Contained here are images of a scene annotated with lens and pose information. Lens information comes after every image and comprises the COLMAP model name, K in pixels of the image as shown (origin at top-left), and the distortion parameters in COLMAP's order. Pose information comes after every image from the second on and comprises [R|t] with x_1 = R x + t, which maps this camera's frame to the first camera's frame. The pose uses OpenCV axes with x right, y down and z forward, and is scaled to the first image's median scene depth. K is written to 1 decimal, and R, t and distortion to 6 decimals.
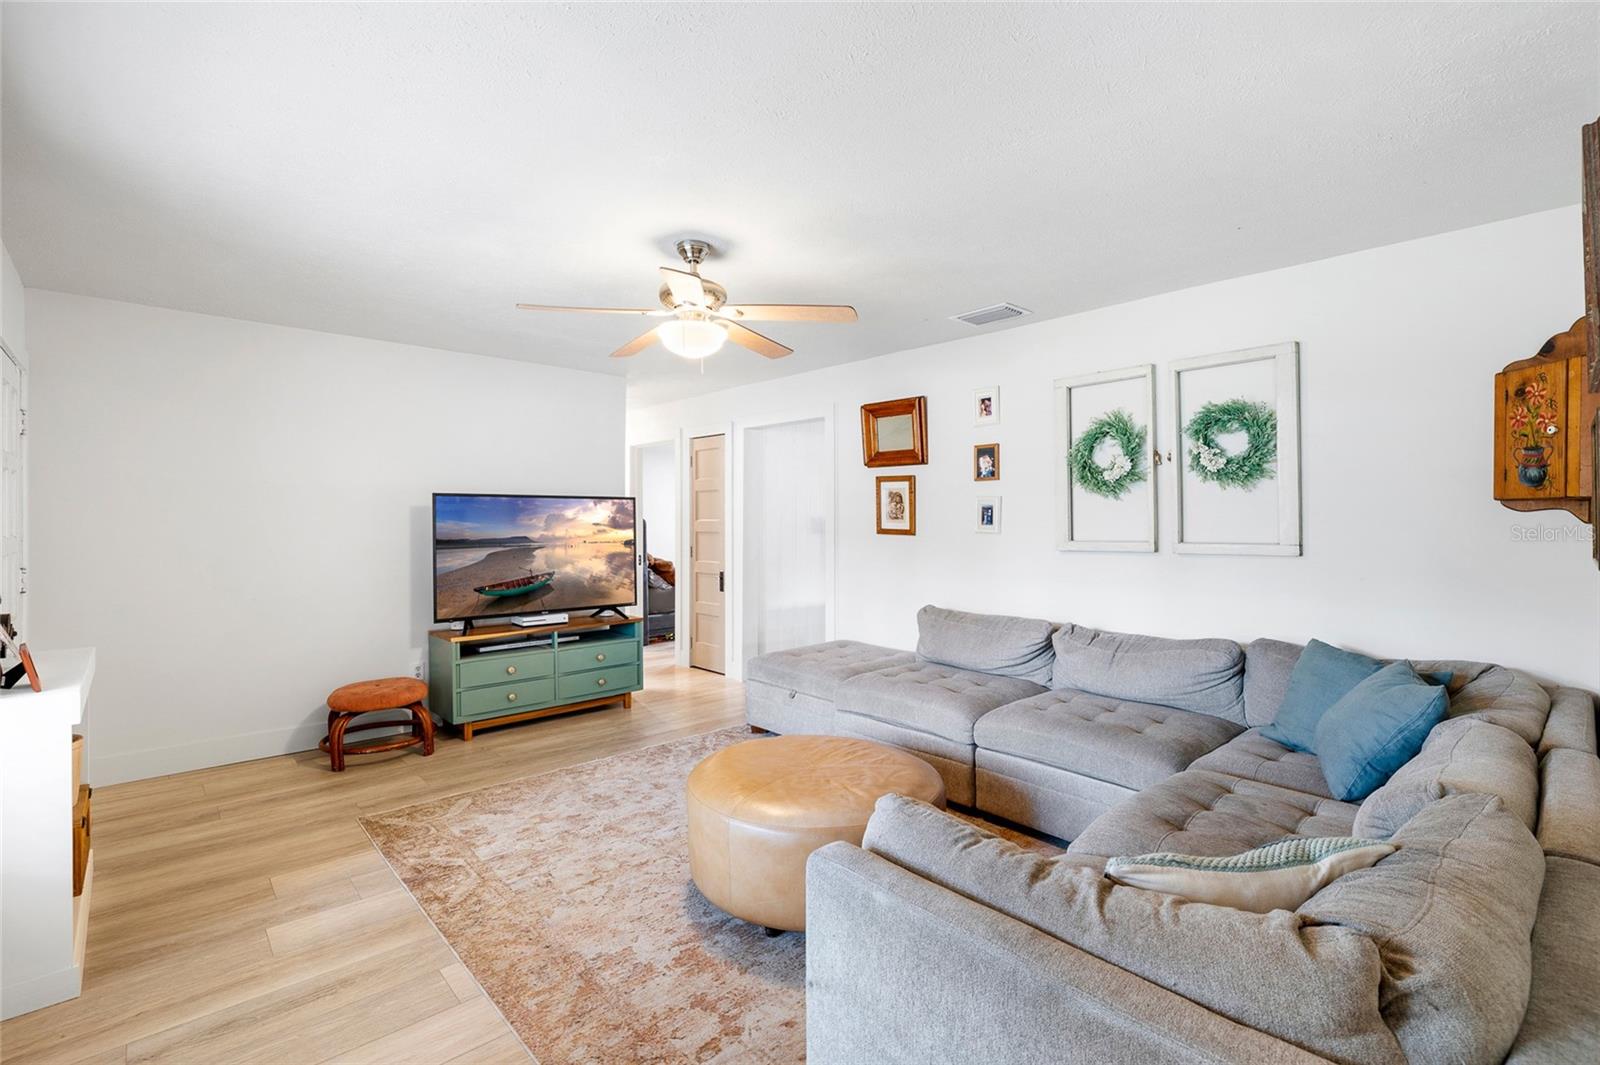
lens RADIAL K [[721.5, 0, 800.5], [0, 721.5, 523.7], [0, 0, 1]] dist [-0.002688, -0.000221]
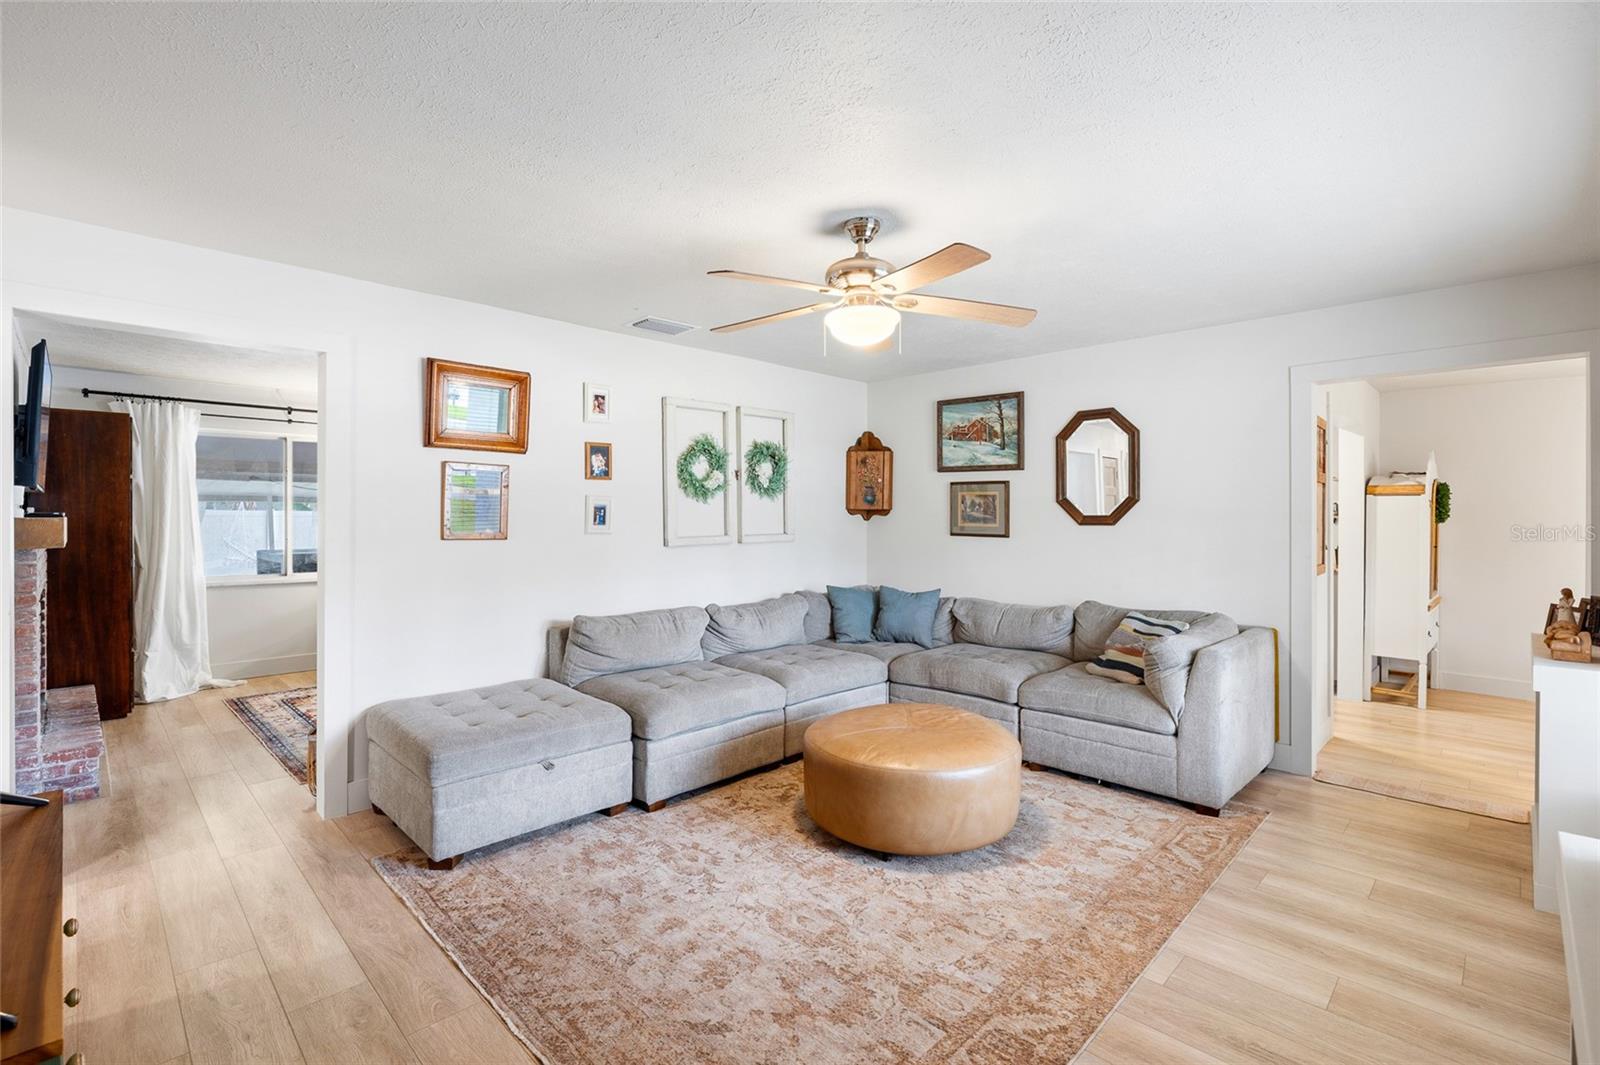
lens RADIAL K [[721.5, 0, 800.5], [0, 721.5, 523.7], [0, 0, 1]] dist [-0.002688, -0.000221]
pose [[-0.046038, -0.012391, 0.998863, -0.838614], [0.003333, 0.999916, 0.012558, -0.013339], [-0.998934, 0.003907, -0.045993, 0.887391]]
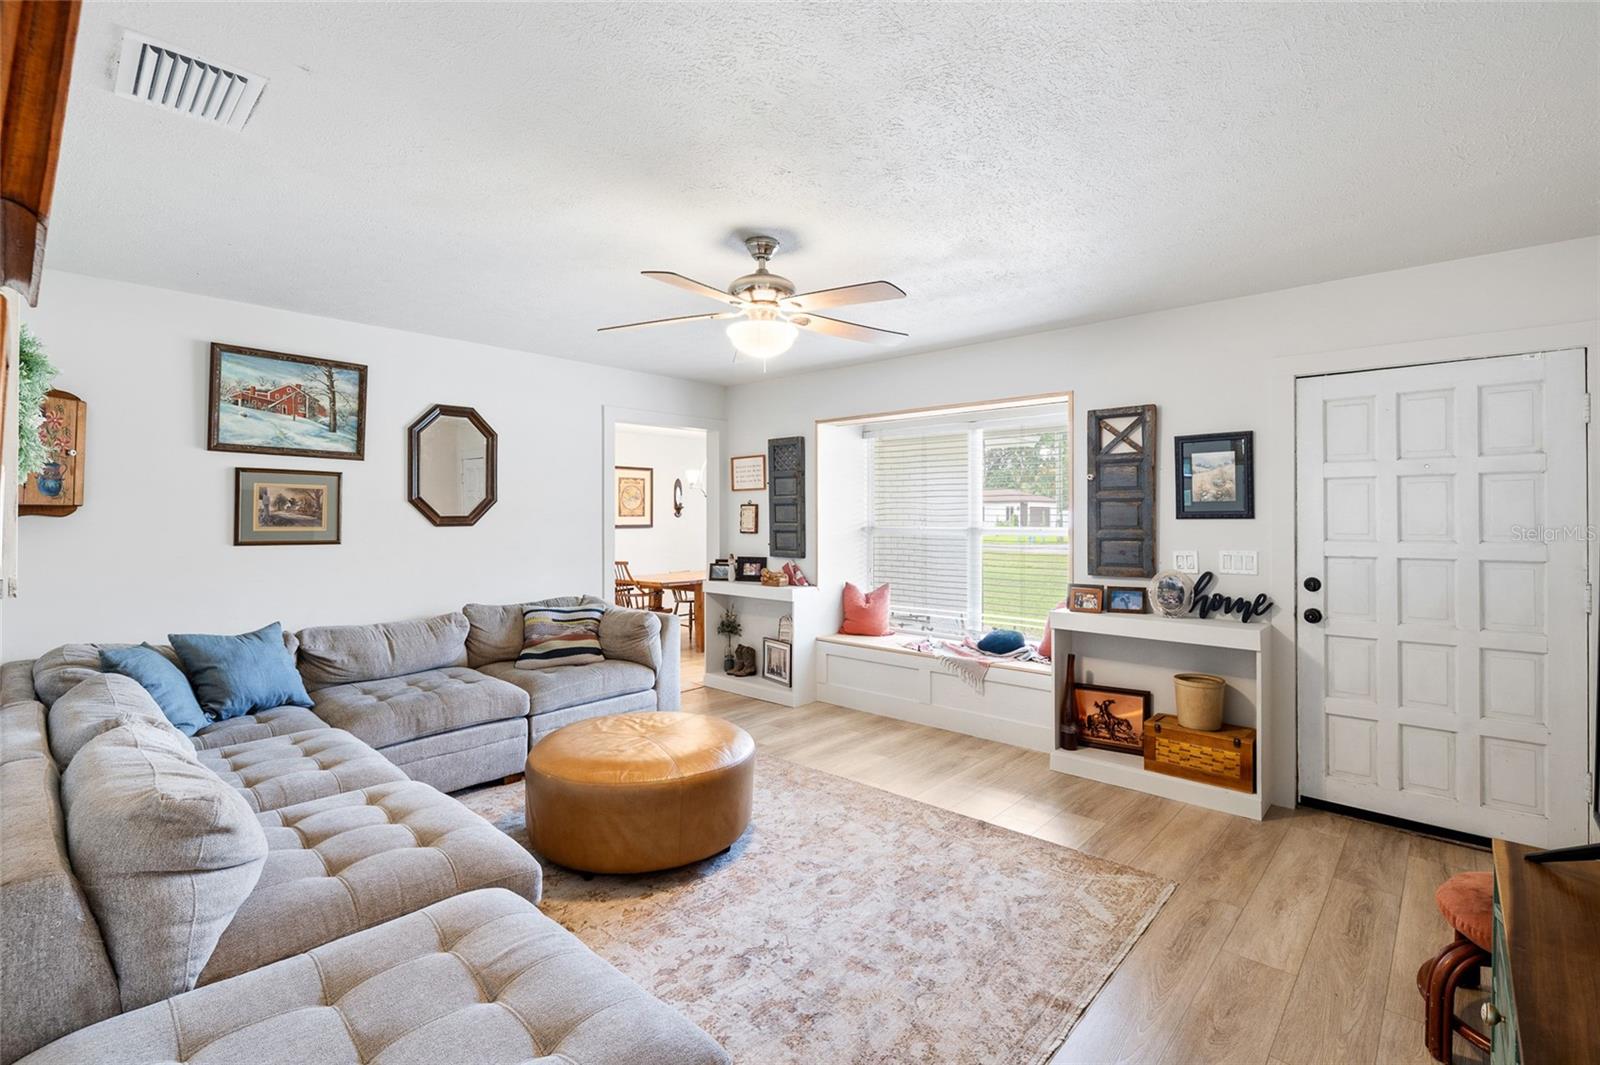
lens RADIAL K [[722.6, 0, 799.8], [0, 722.6, 513.0], [0, 0, 1]] dist [-0.001105, -0.000131]
pose [[-0.996542, -0.001853, -0.083075, -0.093250], [-0.001891, 0.999998, 0.000375, -0.016864], [0.083074, 0.000531, -0.996543, 1.561323]]
